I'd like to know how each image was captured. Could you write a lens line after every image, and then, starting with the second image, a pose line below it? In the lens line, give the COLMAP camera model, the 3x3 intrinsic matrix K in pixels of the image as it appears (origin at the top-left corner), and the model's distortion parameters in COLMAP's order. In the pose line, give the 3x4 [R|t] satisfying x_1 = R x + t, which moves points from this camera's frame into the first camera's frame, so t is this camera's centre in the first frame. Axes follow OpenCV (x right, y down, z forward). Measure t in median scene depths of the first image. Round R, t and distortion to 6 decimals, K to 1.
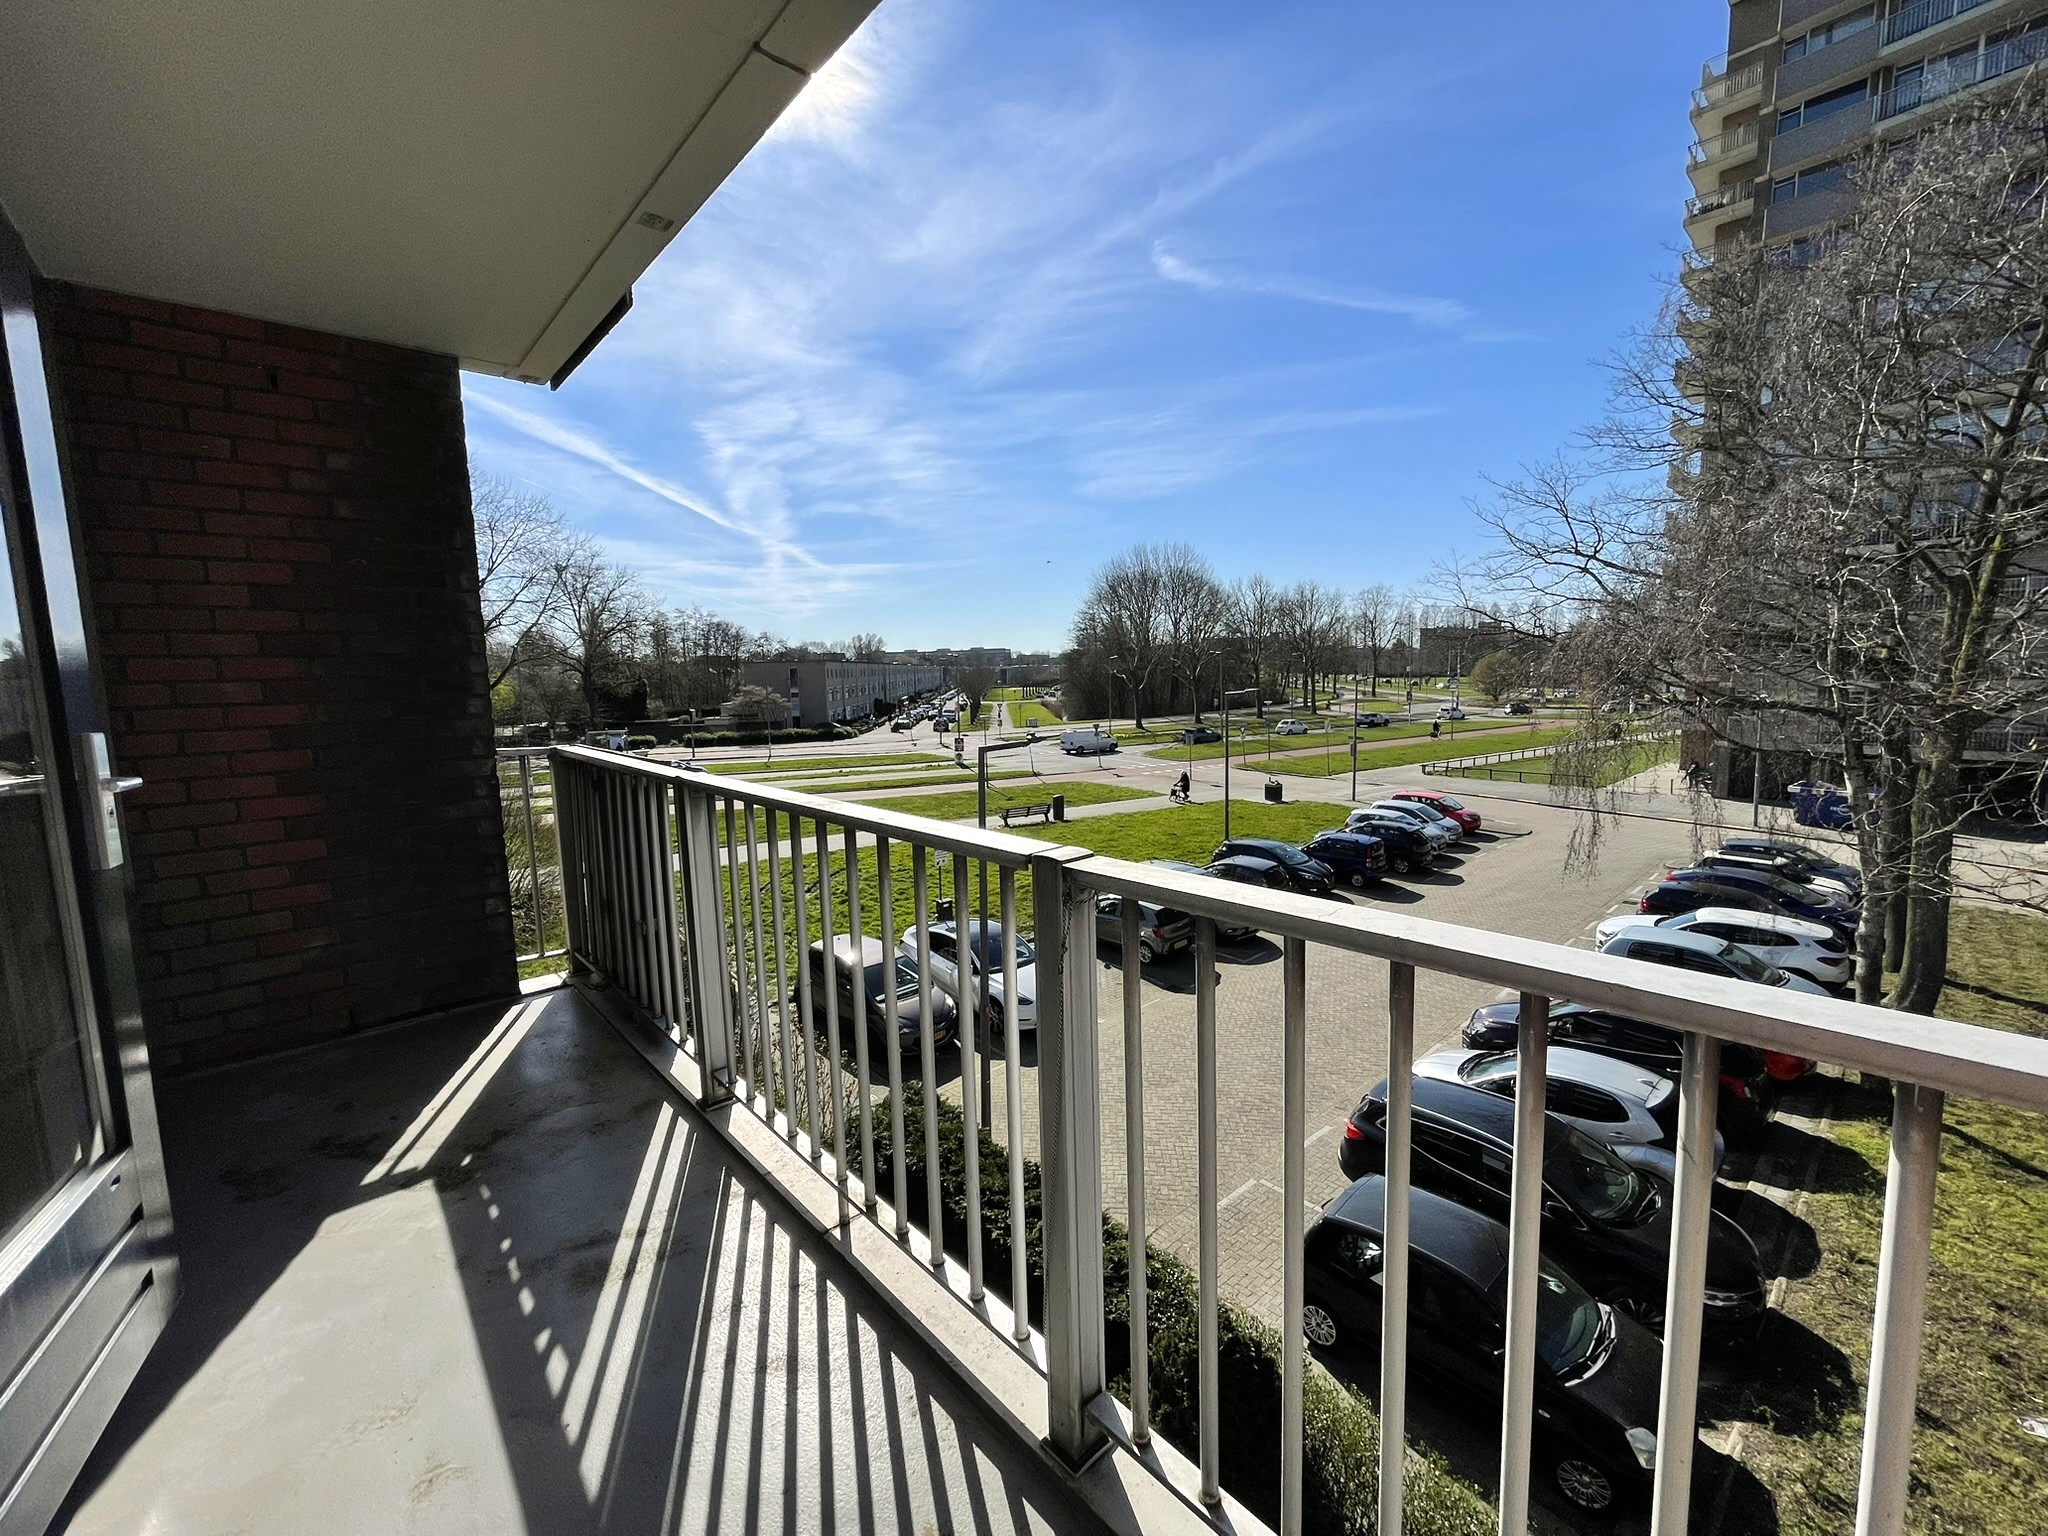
lens RADIAL K [[842.3, 0, 1024.7], [0, 842.3, 764.6], [0, 0, 1]] dist [0.001287, -0.000091]
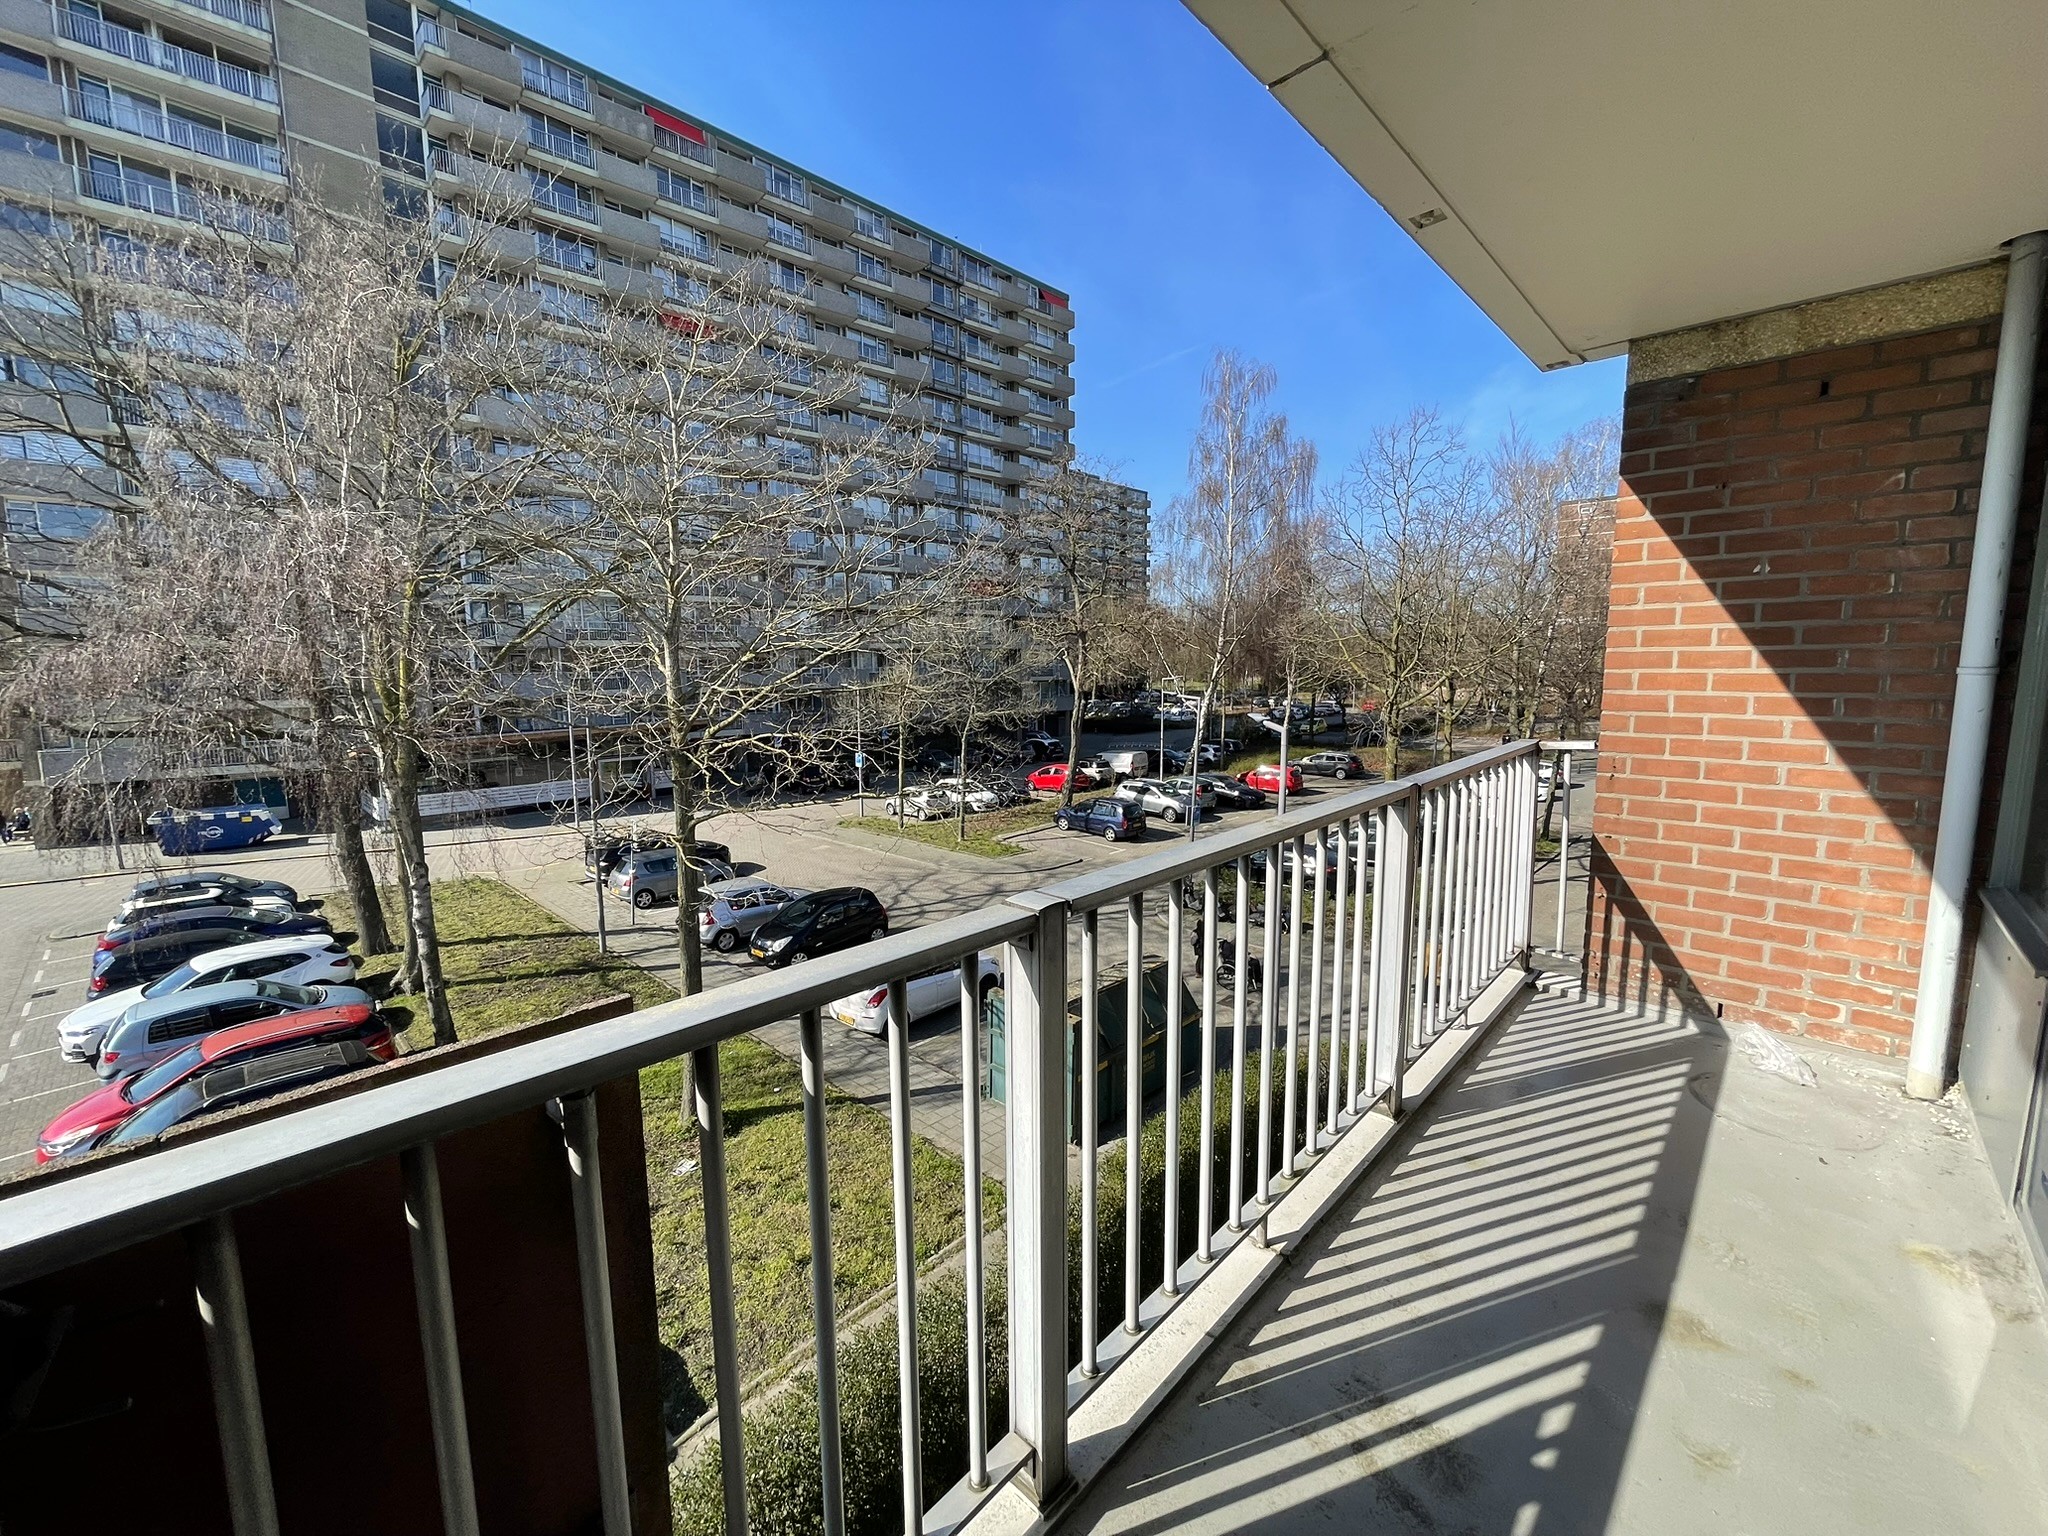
lens RADIAL K [[842.3, 0, 1024.7], [0, 842.3, 764.6], [0, 0, 1]] dist [0.001287, -0.000091]
pose [[-0.103349, -0.096324, 0.989970, -1.075904], [0.123341, 0.986376, 0.108851, -0.154980], [-0.986968, 0.133354, -0.090060, 1.243071]]
